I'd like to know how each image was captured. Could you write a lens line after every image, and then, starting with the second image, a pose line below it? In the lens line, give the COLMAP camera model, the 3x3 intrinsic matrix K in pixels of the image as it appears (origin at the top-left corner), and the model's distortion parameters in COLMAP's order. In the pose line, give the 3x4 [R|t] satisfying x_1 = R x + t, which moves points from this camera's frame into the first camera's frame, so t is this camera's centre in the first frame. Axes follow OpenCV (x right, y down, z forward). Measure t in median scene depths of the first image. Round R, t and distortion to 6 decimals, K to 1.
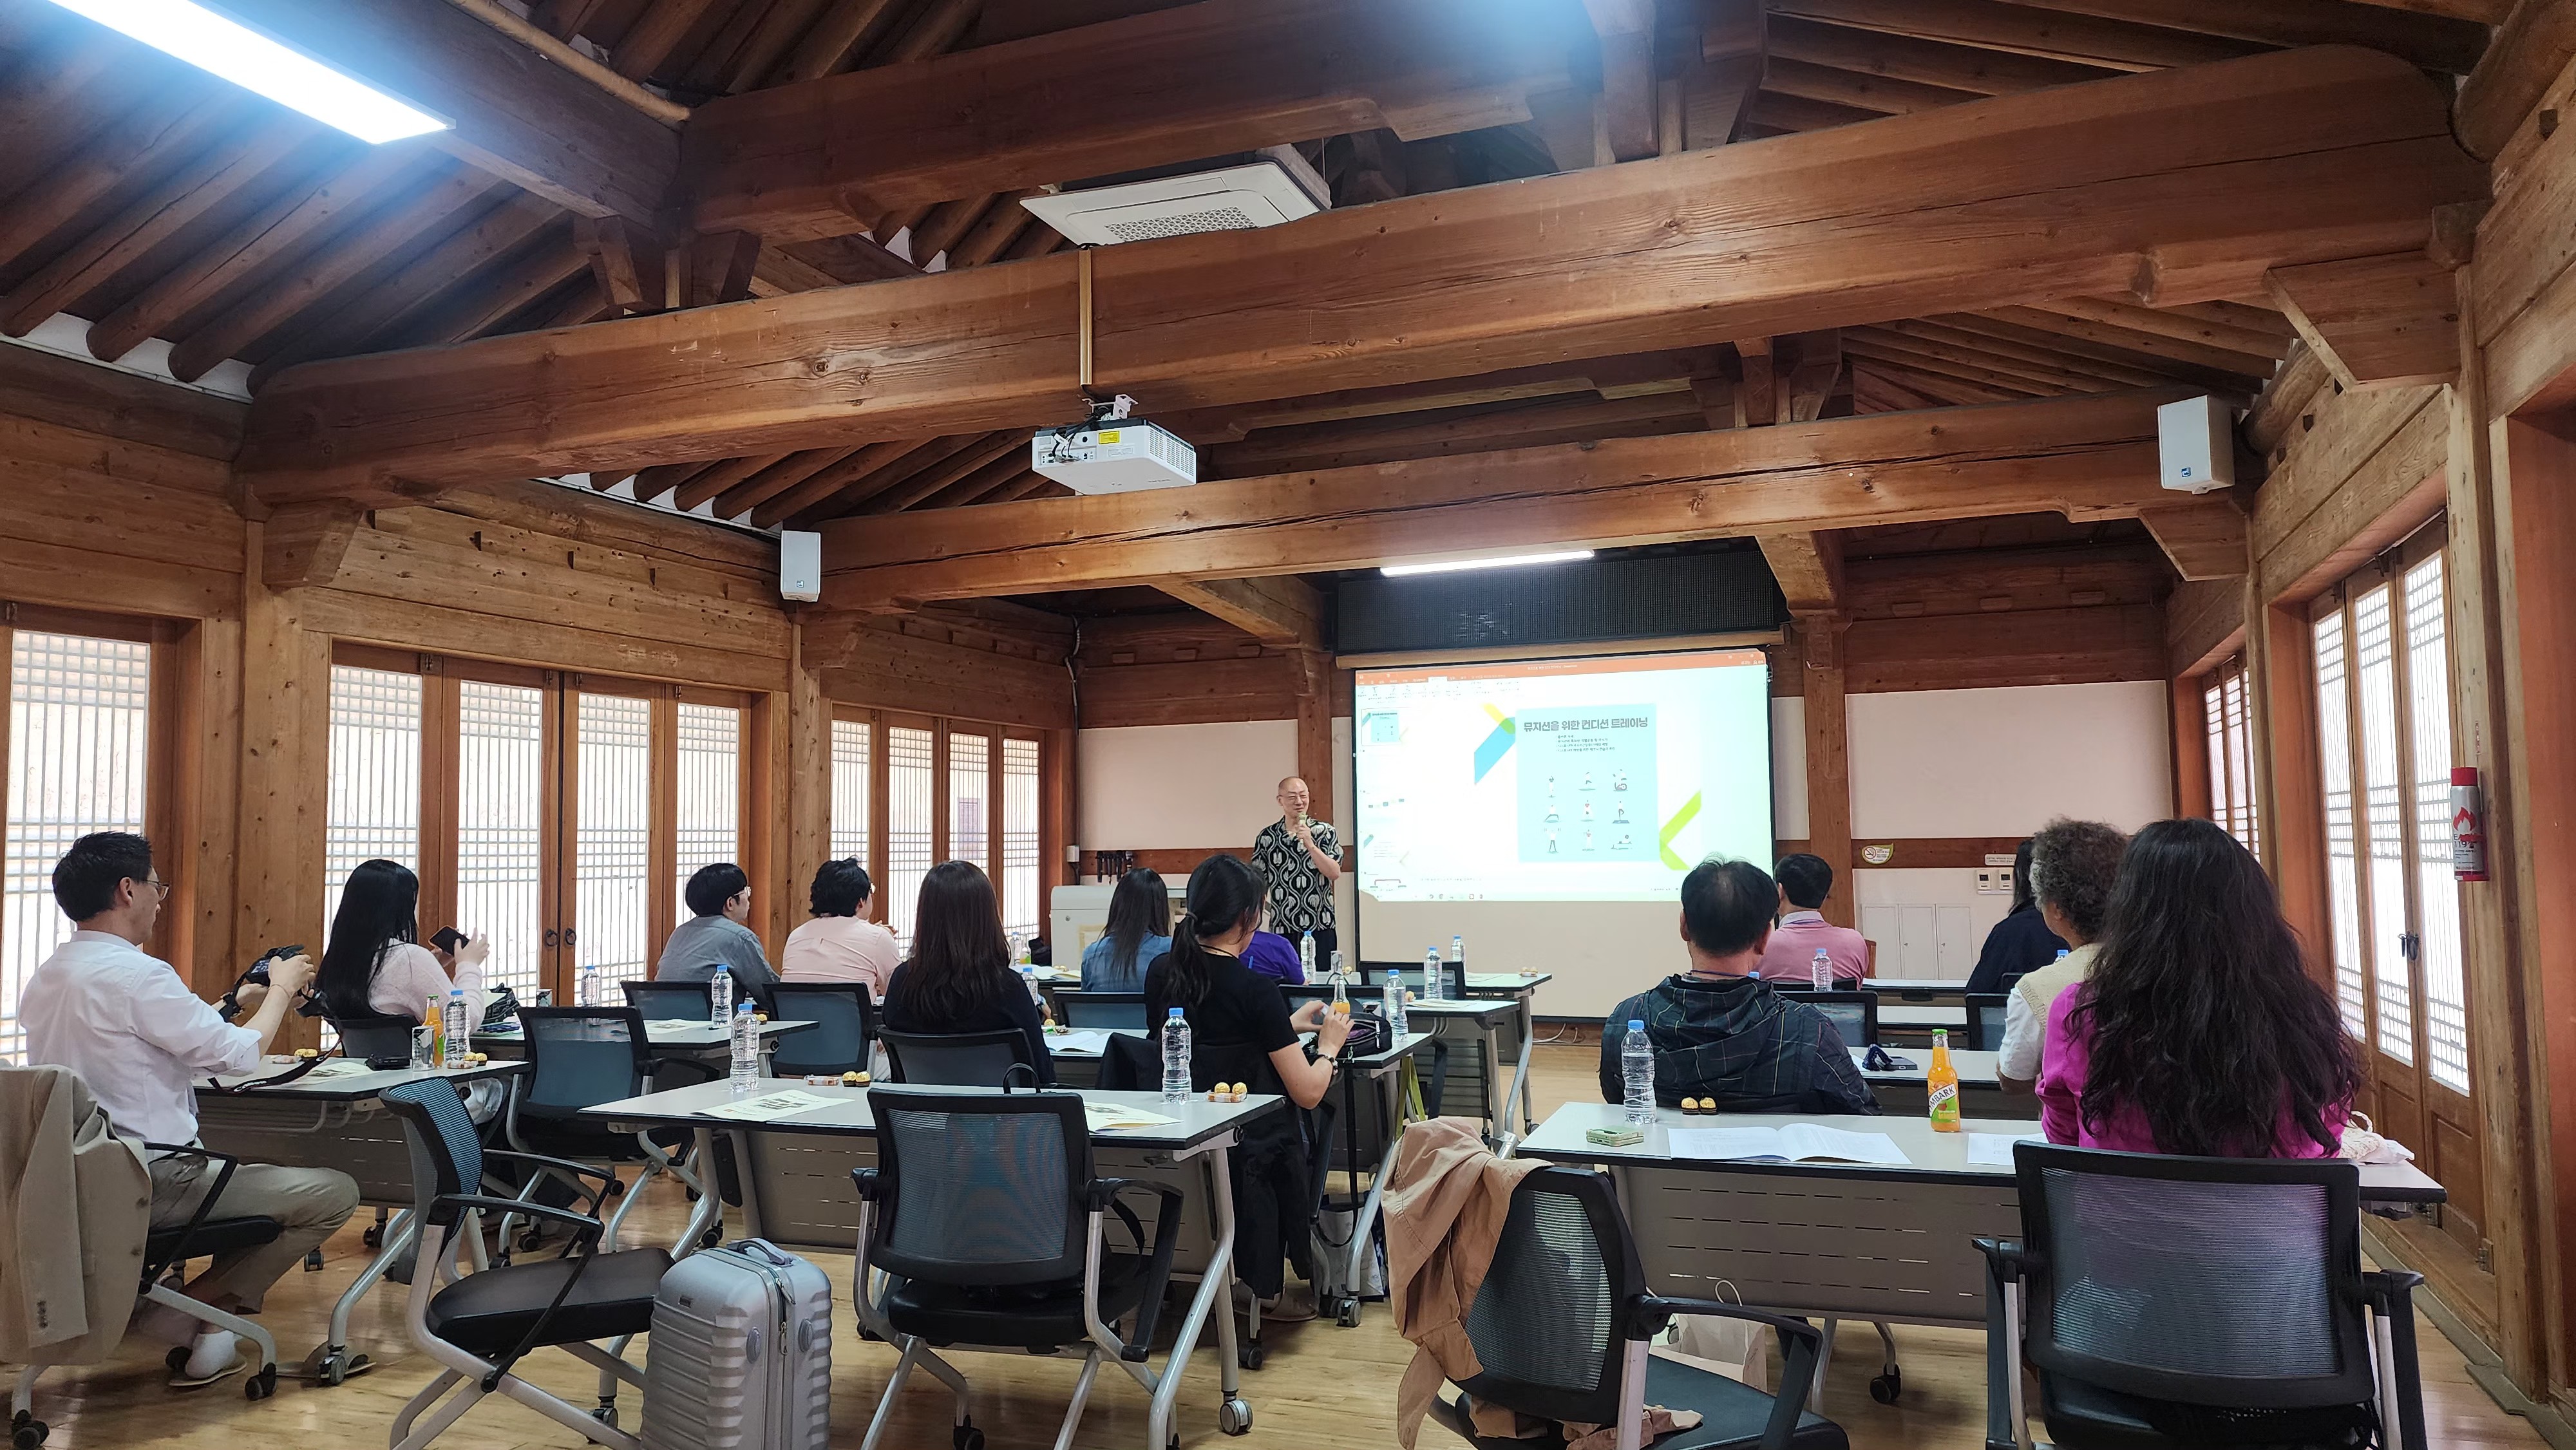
lens RADIAL K [[1711.9, 0, 1298.6], [0, 1711.9, 730.3], [0, 0, 1]] dist [0.073620, -0.071826]
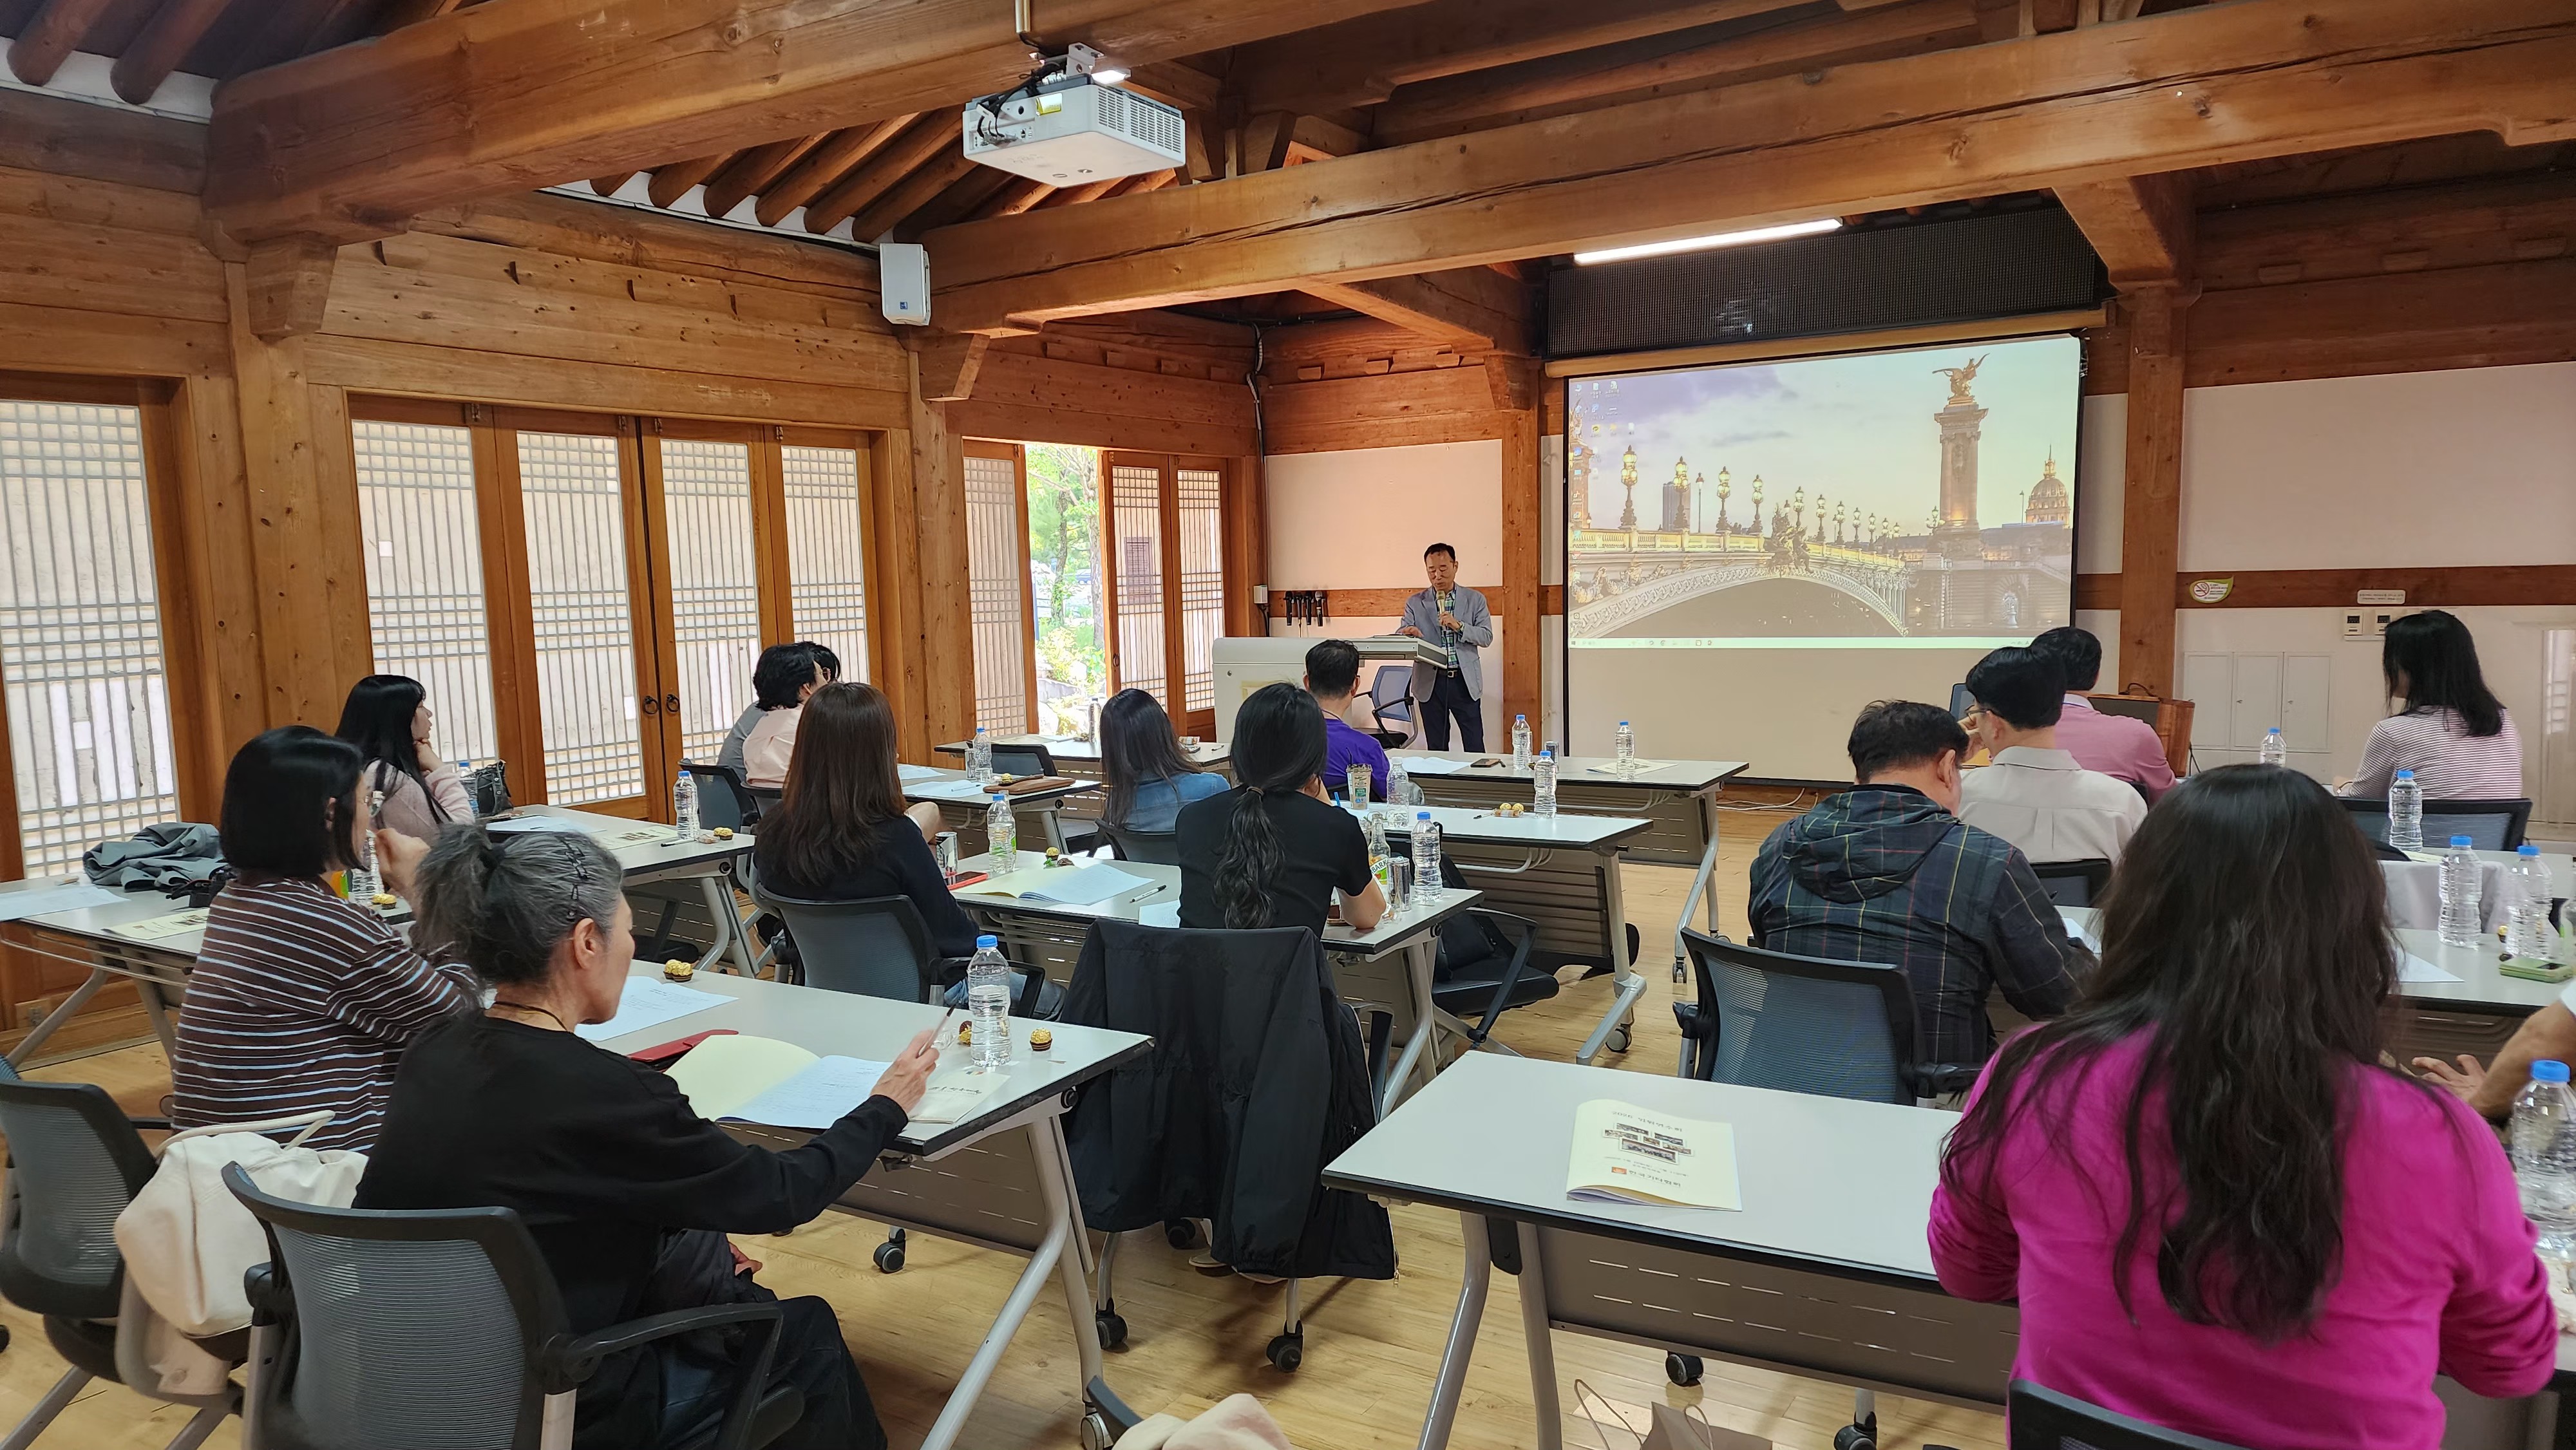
lens RADIAL K [[1716.9, 0, 1275.7], [0, 1716.9, 762.4], [0, 0, 1]] dist [0.074638, -0.063753]
pose [[0.980543, 0.011486, -0.195970, 0.098505], [0.026000, 0.981894, 0.187640, -0.020252], [0.194576, -0.189084, 0.962490, 0.167233]]
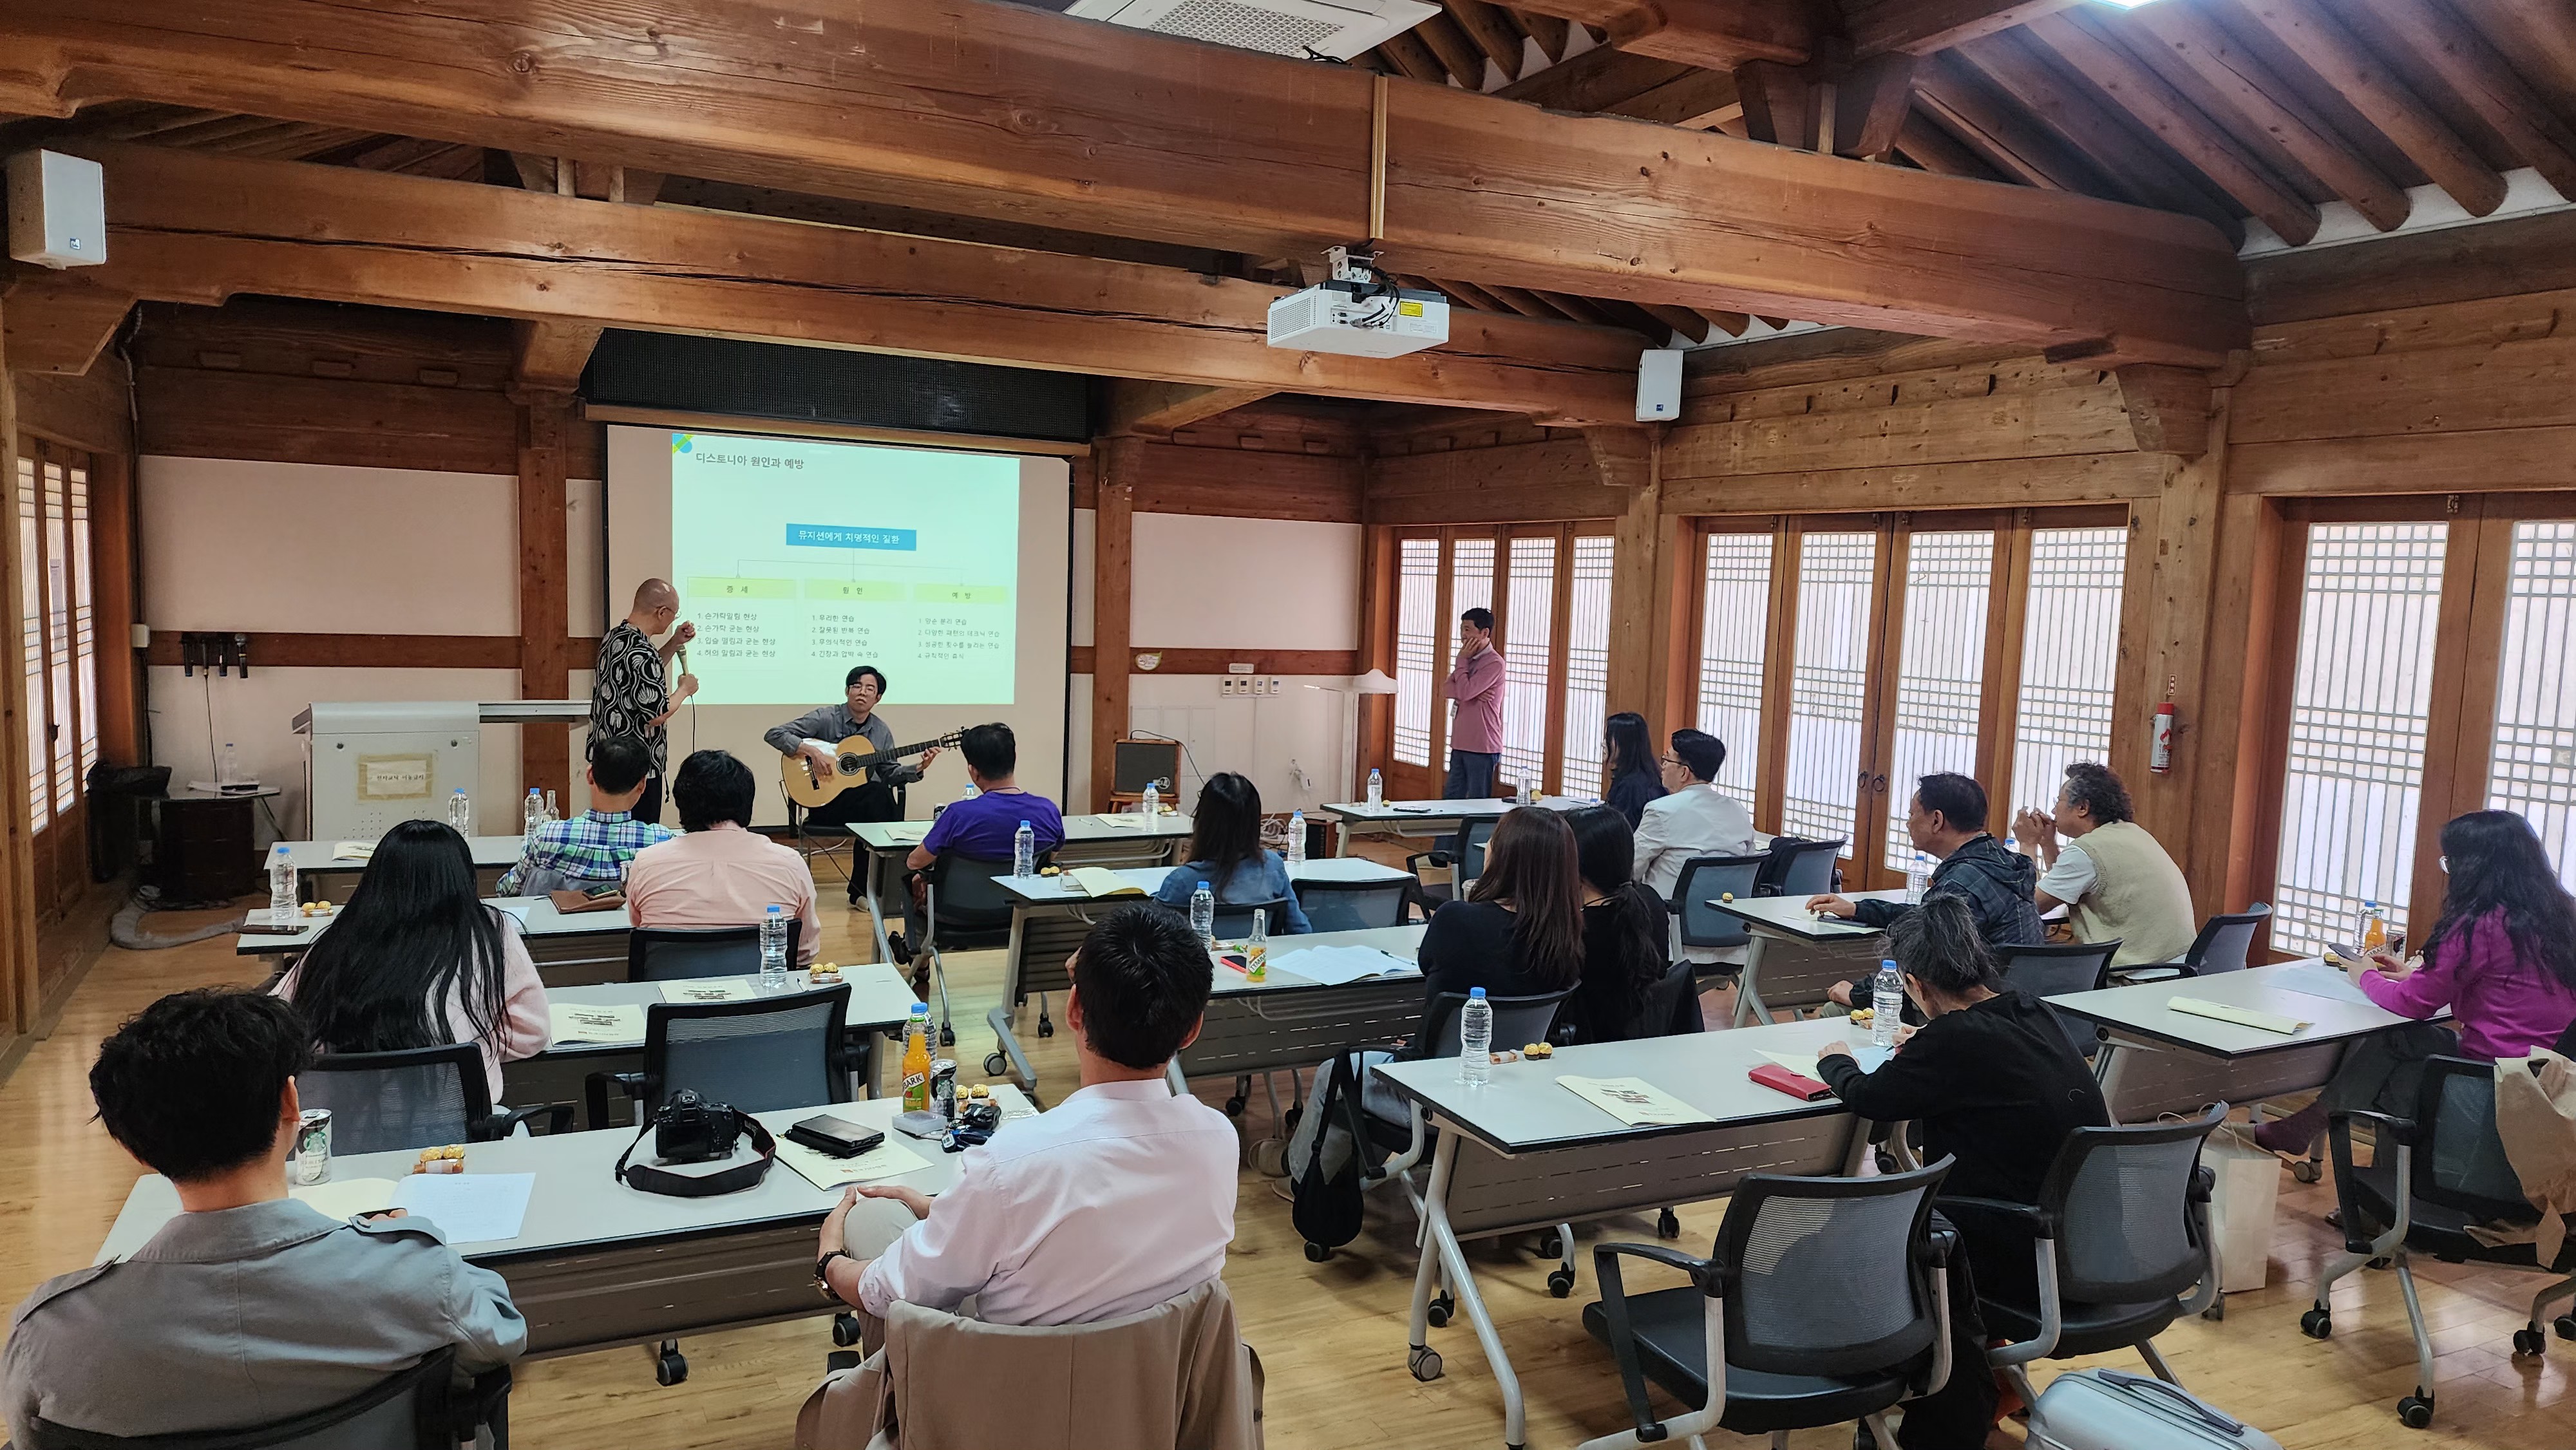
lens RADIAL K [[1706.8, 0, 1297.8], [0, 1706.8, 742.1], [0, 0, 1]] dist [0.081980, -0.082046]
pose [[0.675831, -0.030314, 0.736433, -0.582106], [-0.100455, 0.986042, 0.132777, -0.045549], [-0.730179, -0.163713, 0.663353, 0.299287]]
